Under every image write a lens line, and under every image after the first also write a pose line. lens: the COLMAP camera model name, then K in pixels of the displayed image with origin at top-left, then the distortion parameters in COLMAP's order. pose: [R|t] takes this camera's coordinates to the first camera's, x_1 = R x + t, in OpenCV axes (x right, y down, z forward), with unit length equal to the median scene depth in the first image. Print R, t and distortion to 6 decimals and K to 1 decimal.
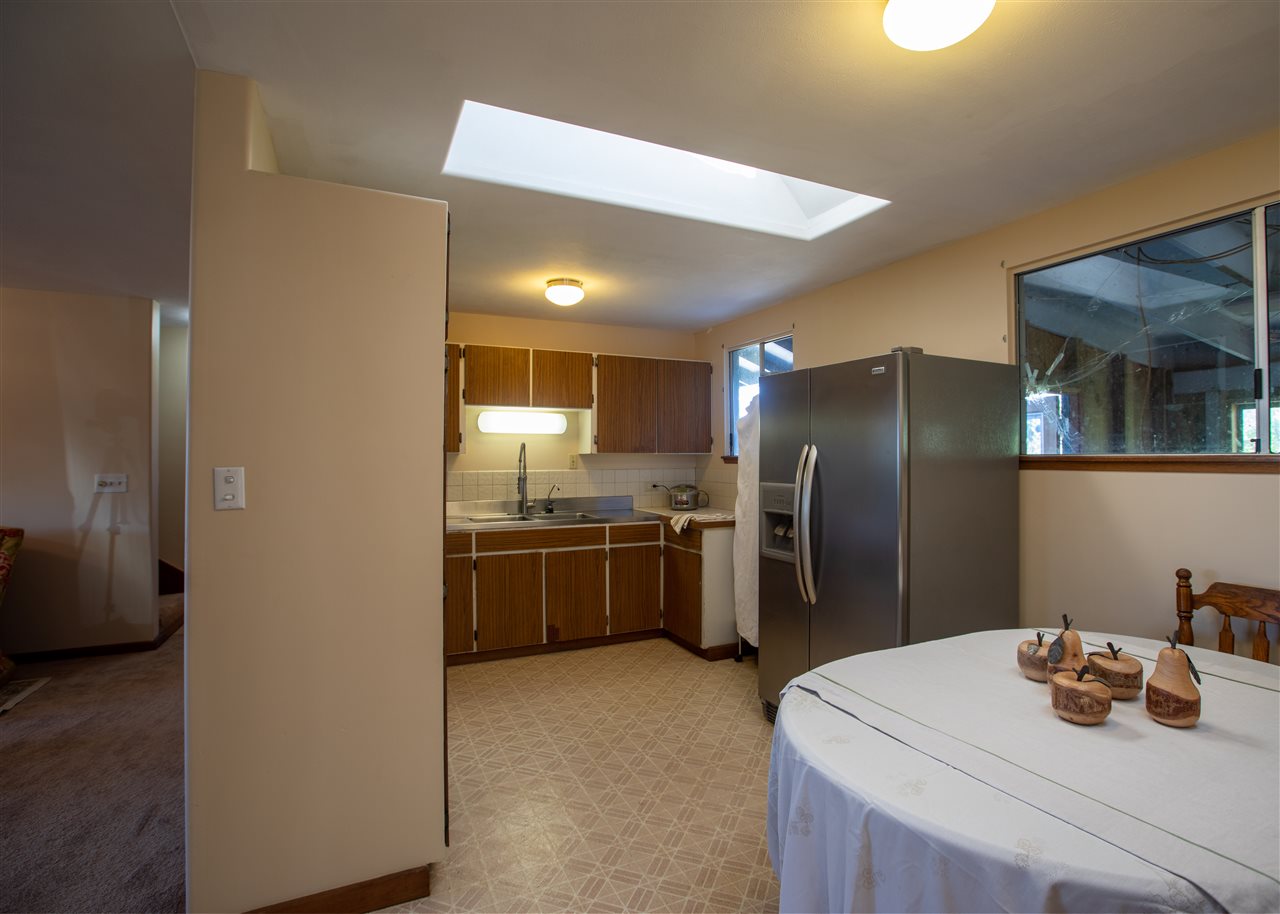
lens RADIAL K [[633.1, 0, 657.7], [0, 633.1, 453.3], [0, 0, 1]] dist [-0.055268, 0.023737]
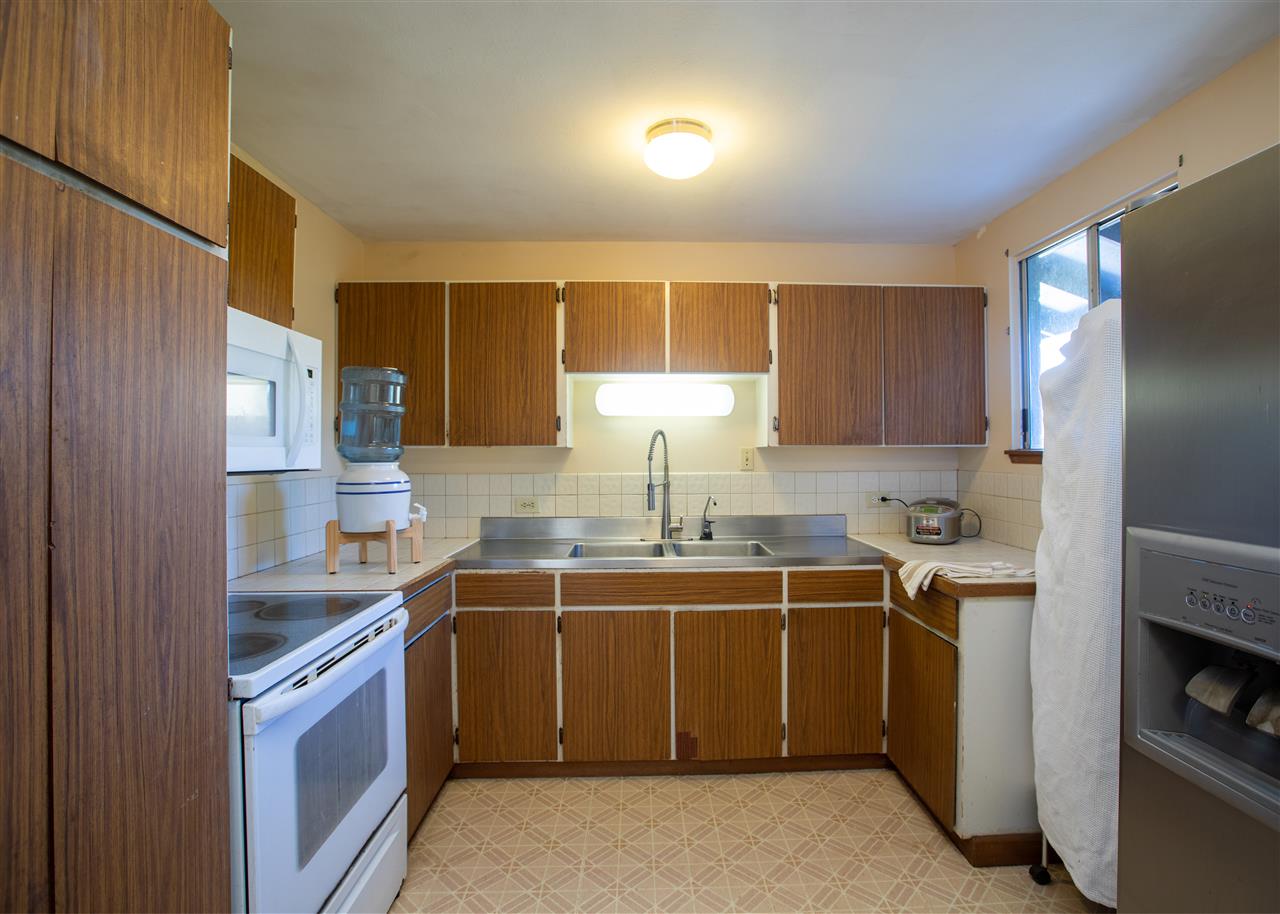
lens RADIAL K [[633.1, 0, 657.7], [0, 633.1, 453.3], [0, 0, 1]] dist [-0.055268, 0.023737]
pose [[0.915978, -0.000938, -0.401227, 0.045766], [0.004311, 0.999963, 0.007504, 0.002142], [0.401205, -0.008603, 0.915948, 0.423369]]
